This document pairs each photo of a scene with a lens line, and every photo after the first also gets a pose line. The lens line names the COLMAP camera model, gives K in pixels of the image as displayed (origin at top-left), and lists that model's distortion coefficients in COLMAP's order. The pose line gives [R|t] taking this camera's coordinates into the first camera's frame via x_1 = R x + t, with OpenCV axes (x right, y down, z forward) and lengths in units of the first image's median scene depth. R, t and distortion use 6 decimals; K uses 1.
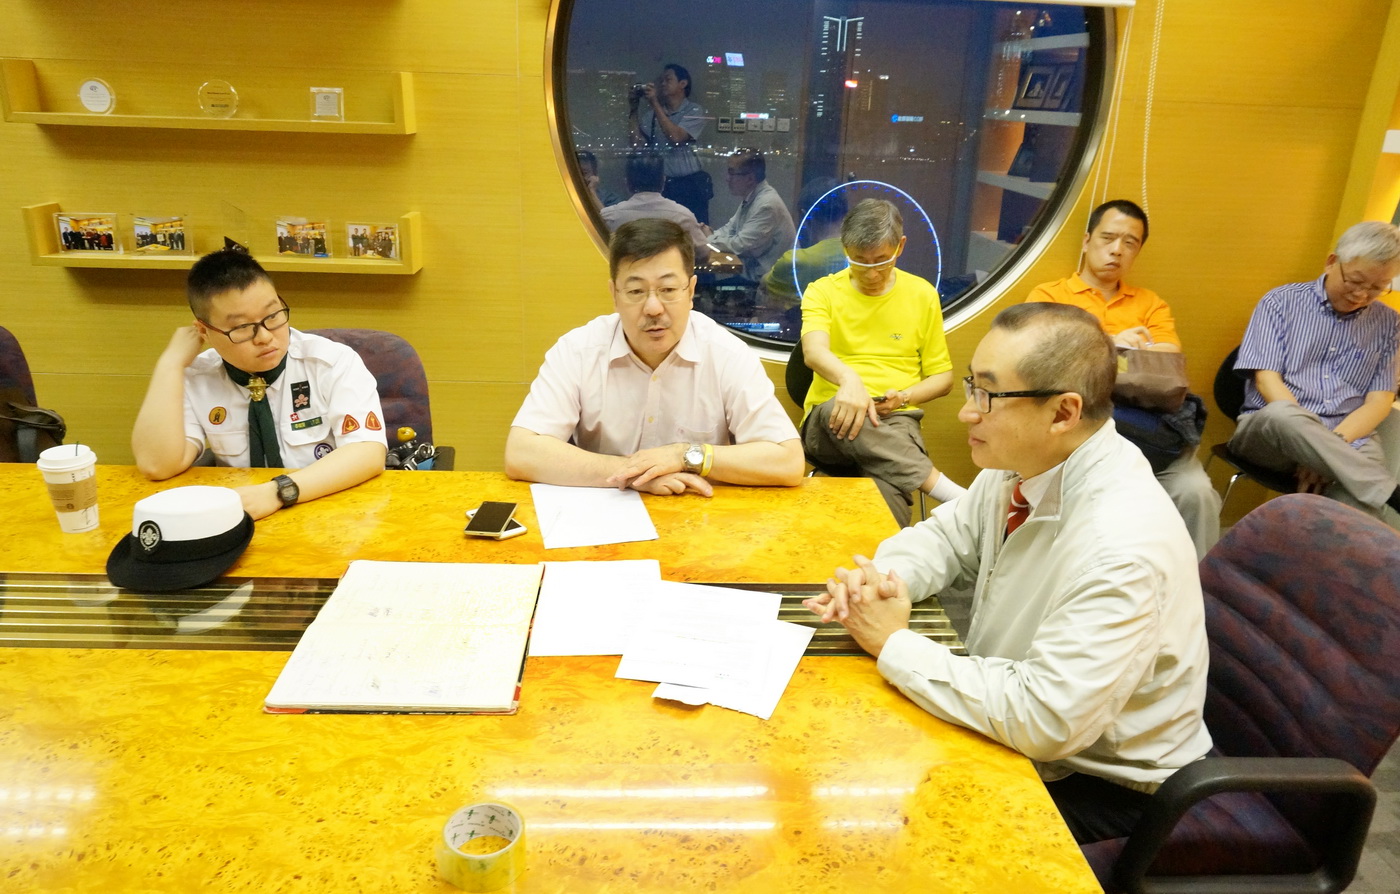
lens RADIAL K [[948.0, 0, 701.2], [0, 948.0, 446.6], [0, 0, 1]] dist [-0.028686, 0.005780]
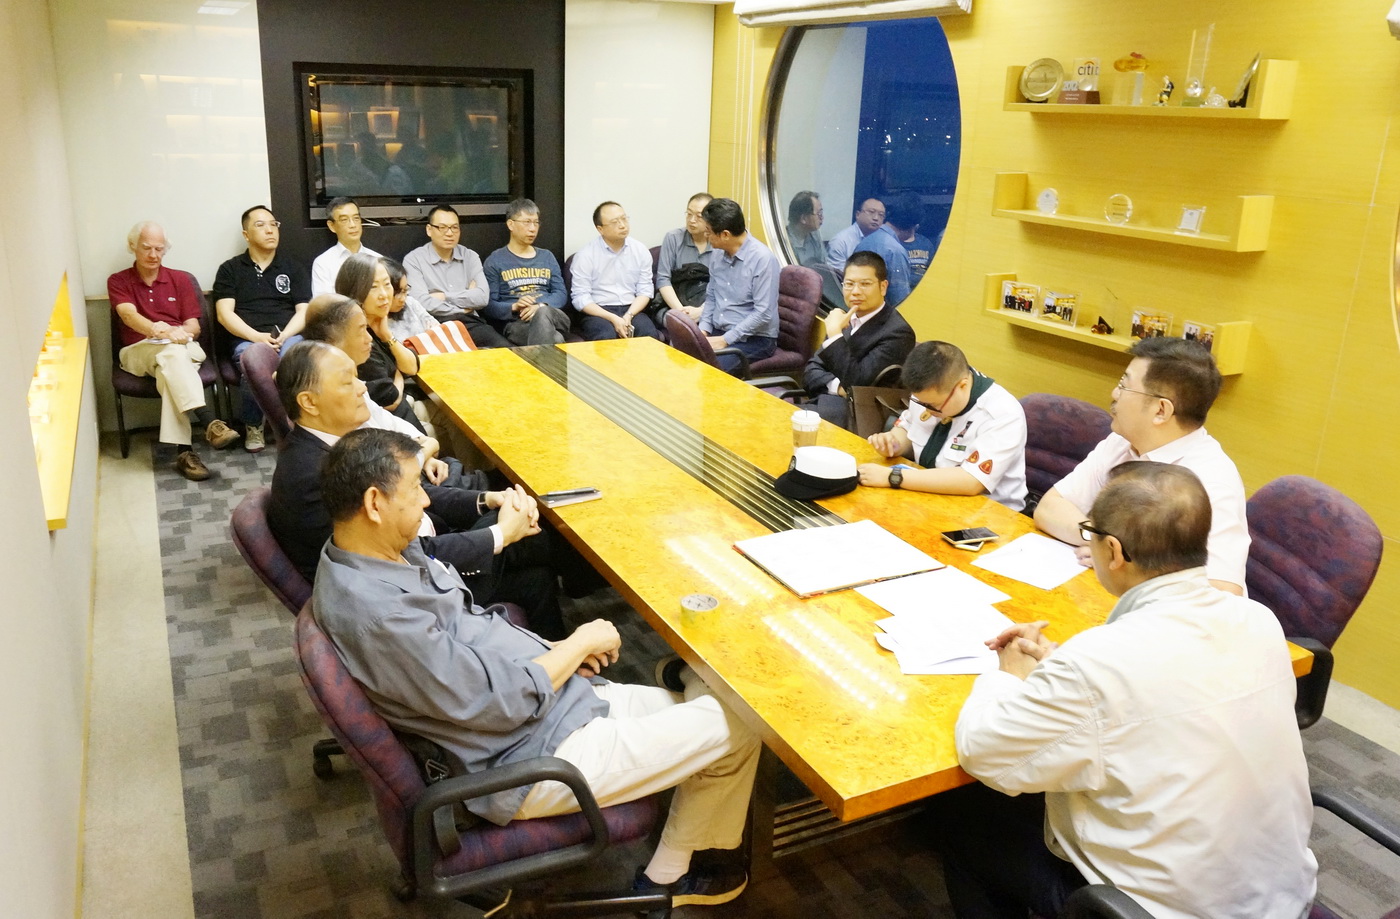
lens RADIAL K [[1163.5, 0, 738.9], [0, 1163.5, 446.5], [0, 0, 1]] dist [-0.034388, 0.010955]
pose [[0.409701, 0.241287, -0.879731, 0.714485], [-0.324478, 0.939860, 0.106666, -0.076654], [0.852560, 0.241752, 0.463354, -0.065940]]
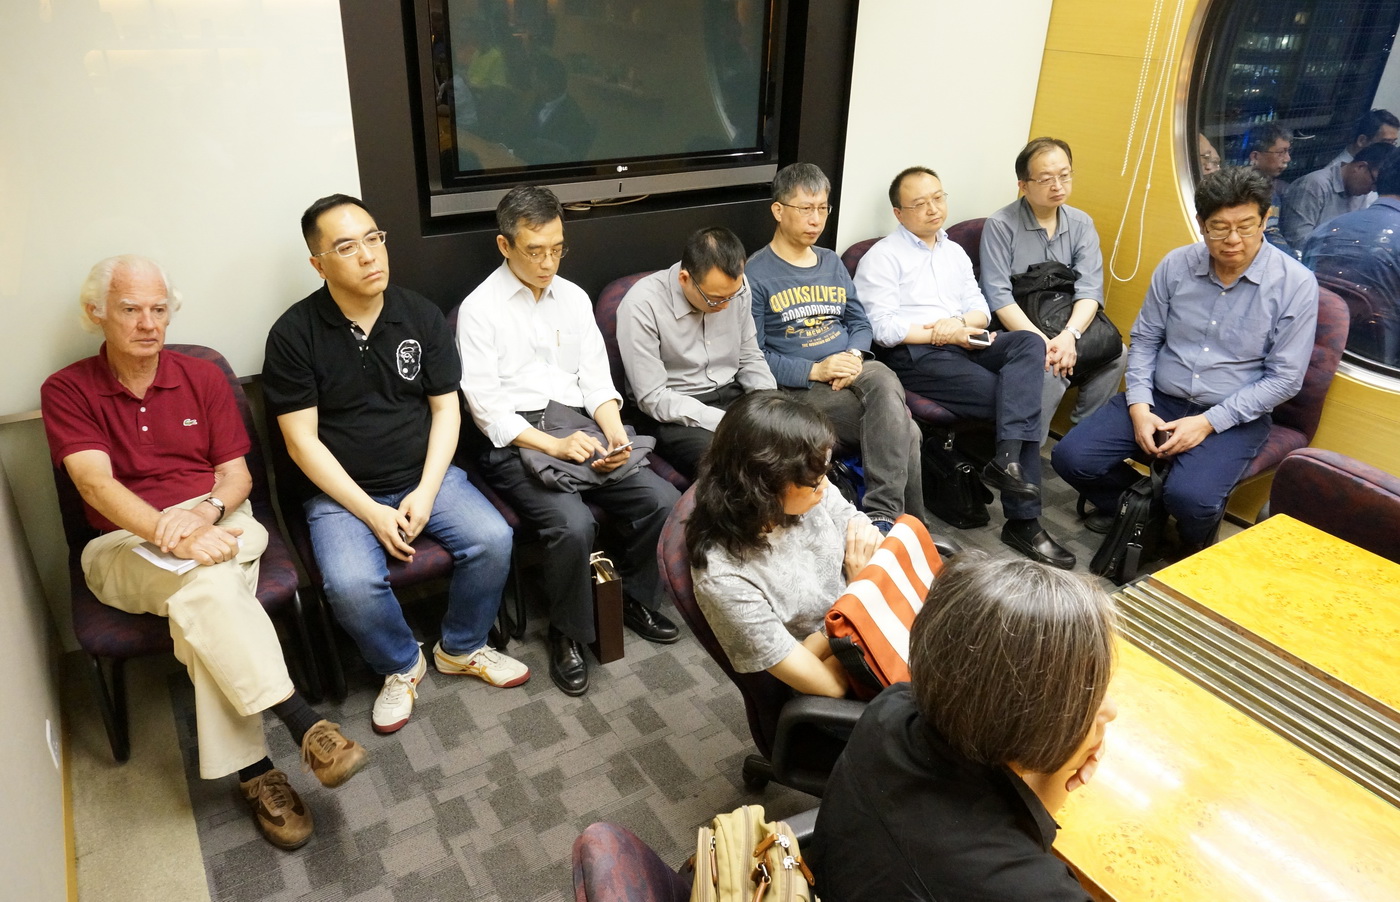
lens RADIAL K [[948.0, 0, 701.2], [0, 948.0, 444.7], [0, 0, 1]] dist [-0.028686, 0.005780]
pose [[0.493998, 0.358840, -0.791960, -1.126652], [-0.302601, 0.924873, 0.230311, -0.068940], [0.815107, 0.125874, 0.565470, -0.139965]]
